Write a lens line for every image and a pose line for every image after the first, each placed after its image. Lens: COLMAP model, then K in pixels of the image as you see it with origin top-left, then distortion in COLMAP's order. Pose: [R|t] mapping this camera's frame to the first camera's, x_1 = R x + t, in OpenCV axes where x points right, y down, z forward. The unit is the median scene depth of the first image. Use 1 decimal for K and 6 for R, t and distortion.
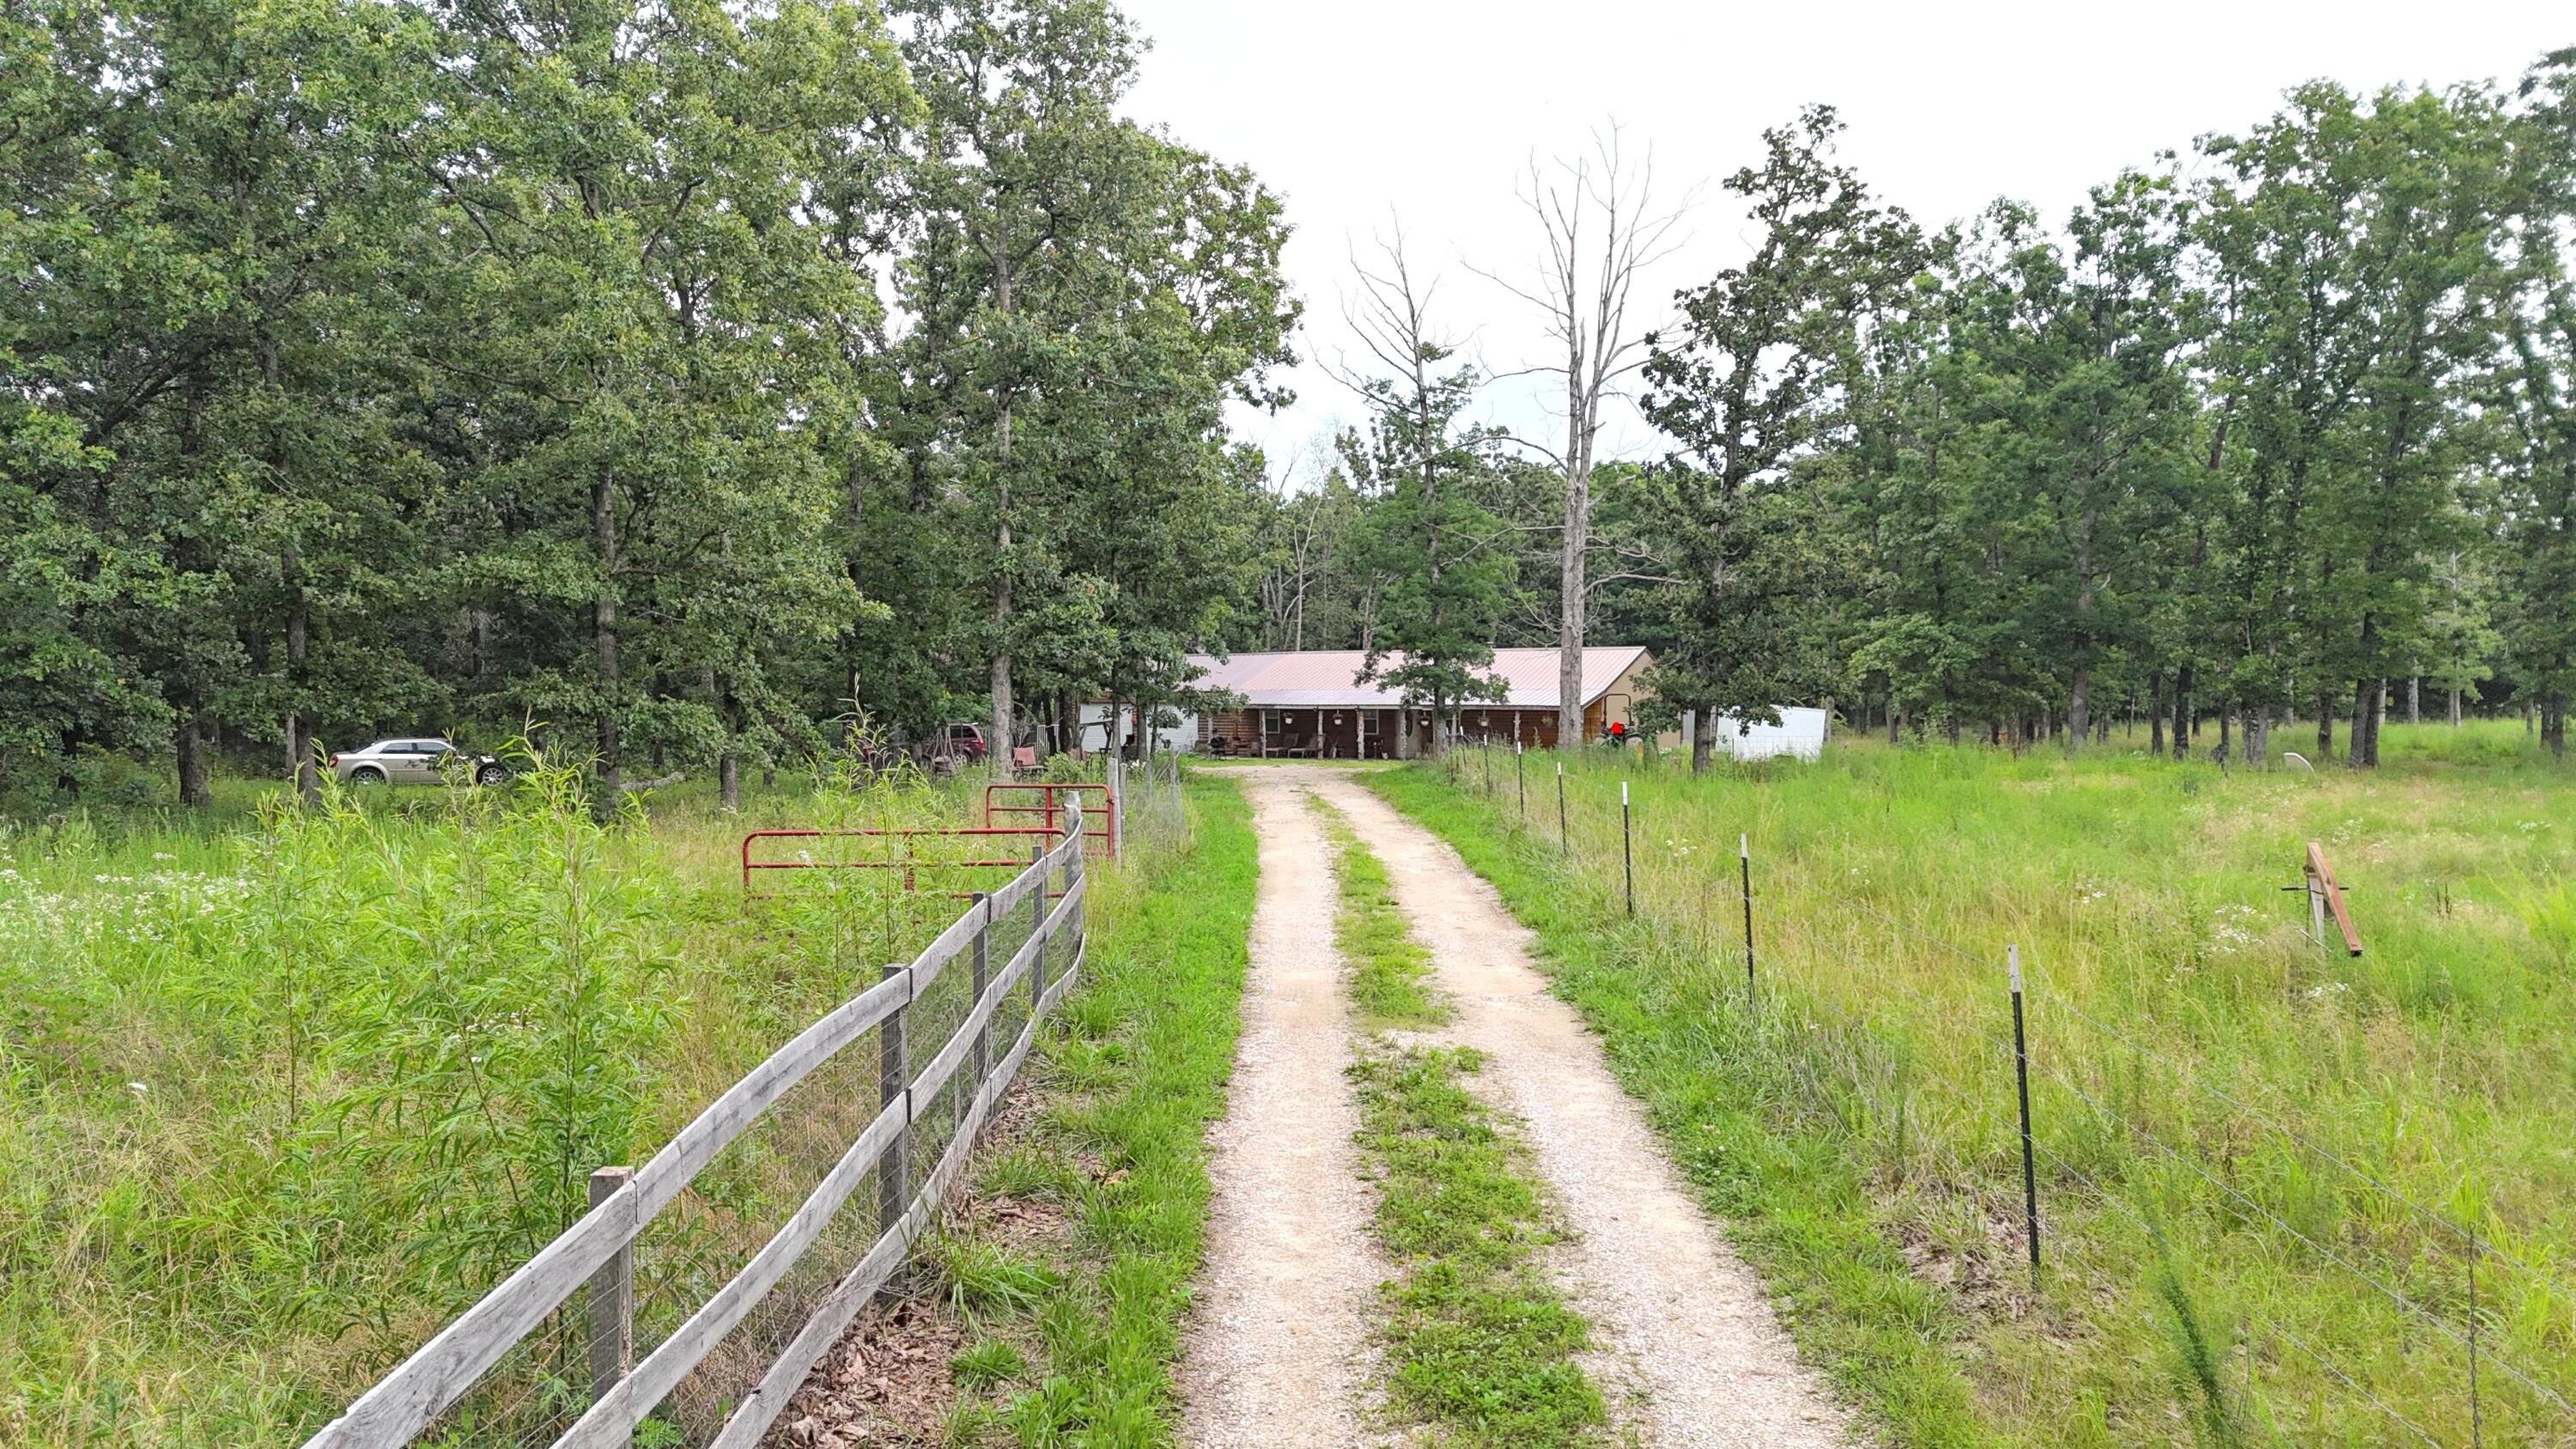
lens RADIAL K [[1940.5, 0, 1303.2], [0, 1940.5, 725.6], [0, 0, 1]] dist [0.092285, -0.089410]
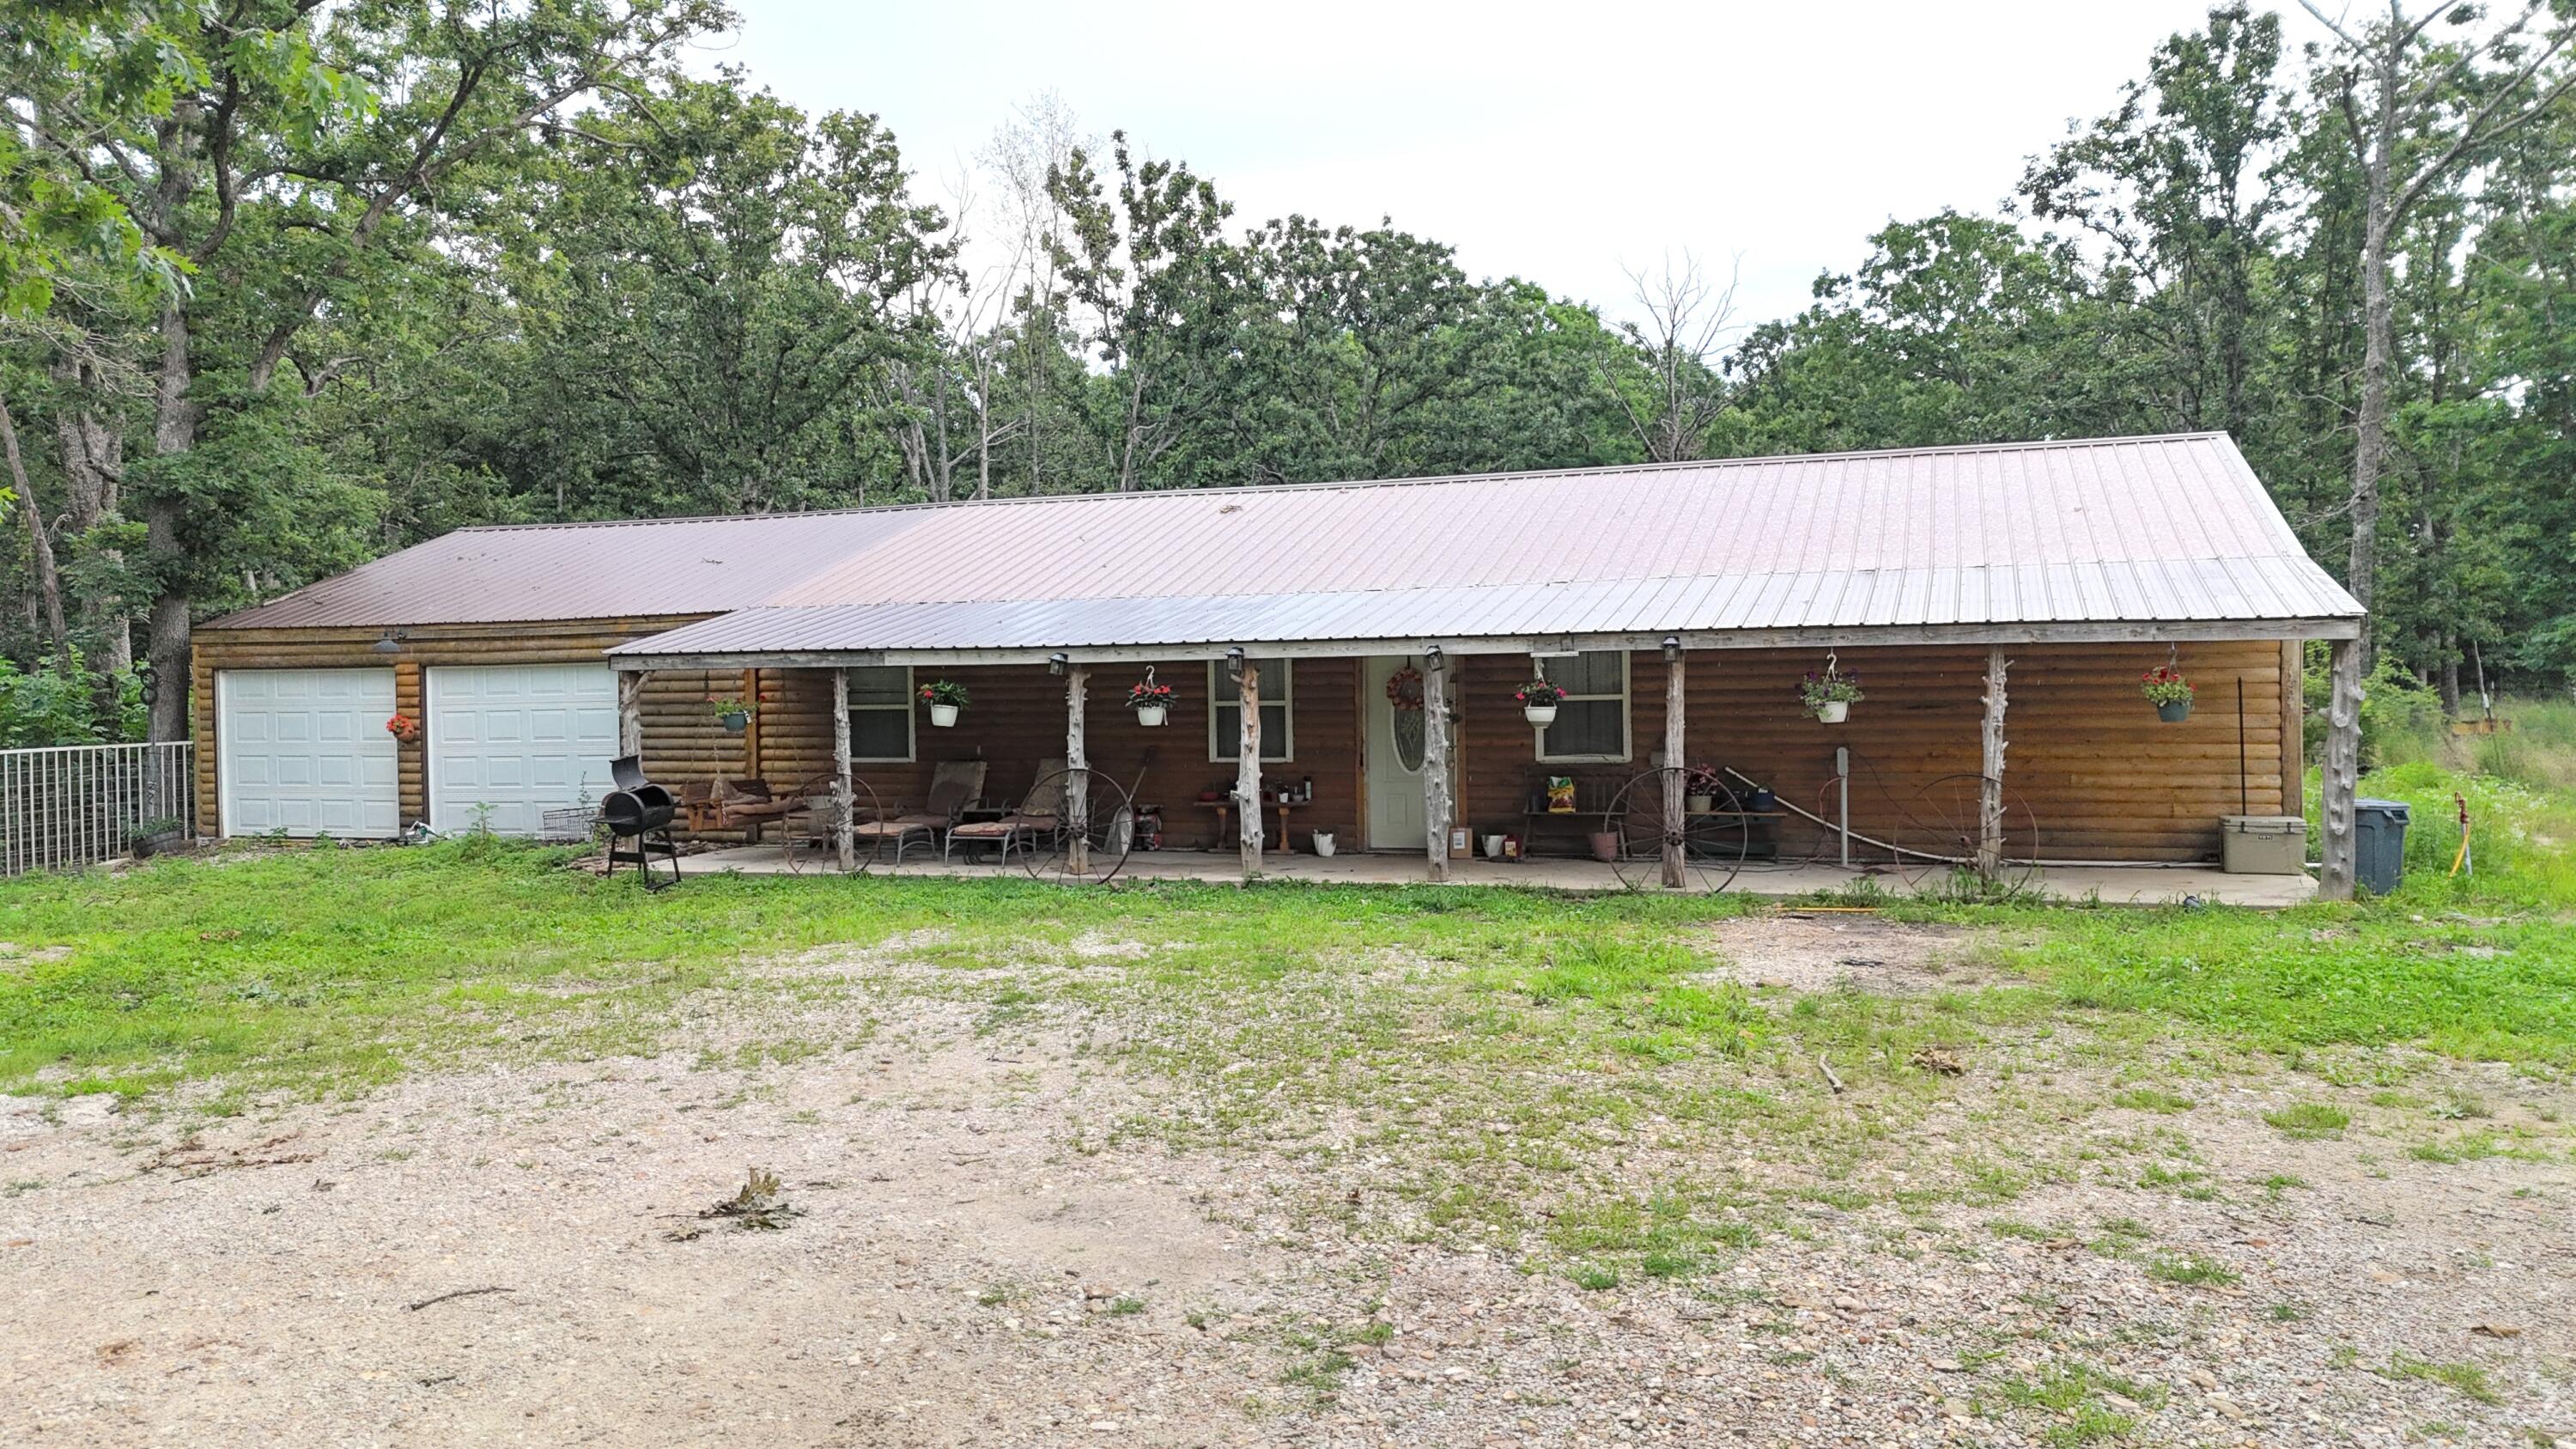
lens RADIAL K [[1940.5, 0, 1303.2], [0, 1940.5, 725.6], [0, 0, 1]] dist [0.092285, -0.089410]
pose [[0.986811, -0.011747, 0.161448, -0.002552], [0.012081, 0.999926, -0.001085, -0.000007], [-0.161423, 0.003021, 0.986881, 0.742150]]
